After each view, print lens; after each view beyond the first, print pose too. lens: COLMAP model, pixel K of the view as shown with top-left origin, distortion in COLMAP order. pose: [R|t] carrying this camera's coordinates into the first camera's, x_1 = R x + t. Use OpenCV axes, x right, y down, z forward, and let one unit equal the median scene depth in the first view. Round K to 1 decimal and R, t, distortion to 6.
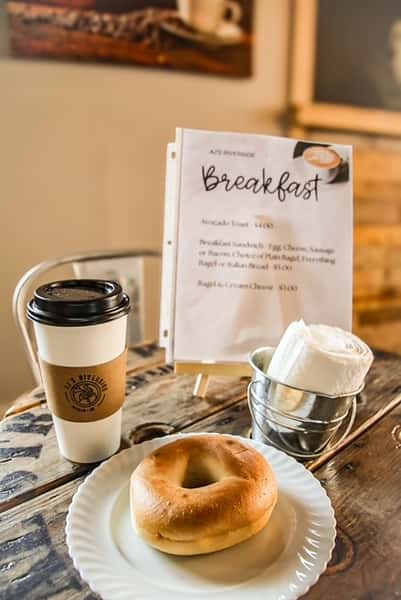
lens RADIAL K [[449.0, 0, 200.5], [0, 449.0, 300.0], [0, 0, 1]] dist [-0.137103, 0.074948]
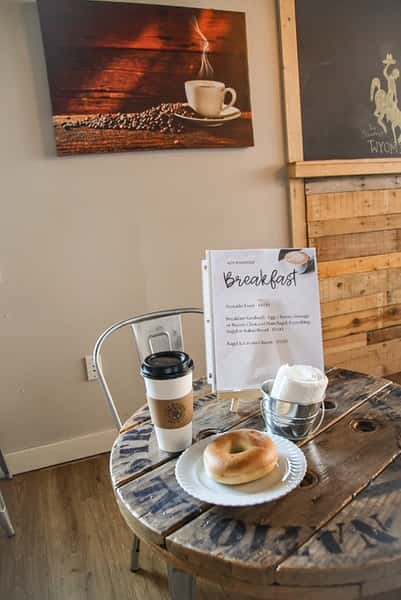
lens RADIAL K [[449.0, 0, 200.5], [0, 449.0, 300.0], [0, 0, 1]] dist [-0.137103, 0.074948]
pose [[0.995116, -0.087272, -0.046120, -0.013443], [0.084512, 0.994690, -0.058739, -0.110542], [0.051001, 0.054555, 0.997207, -0.679094]]
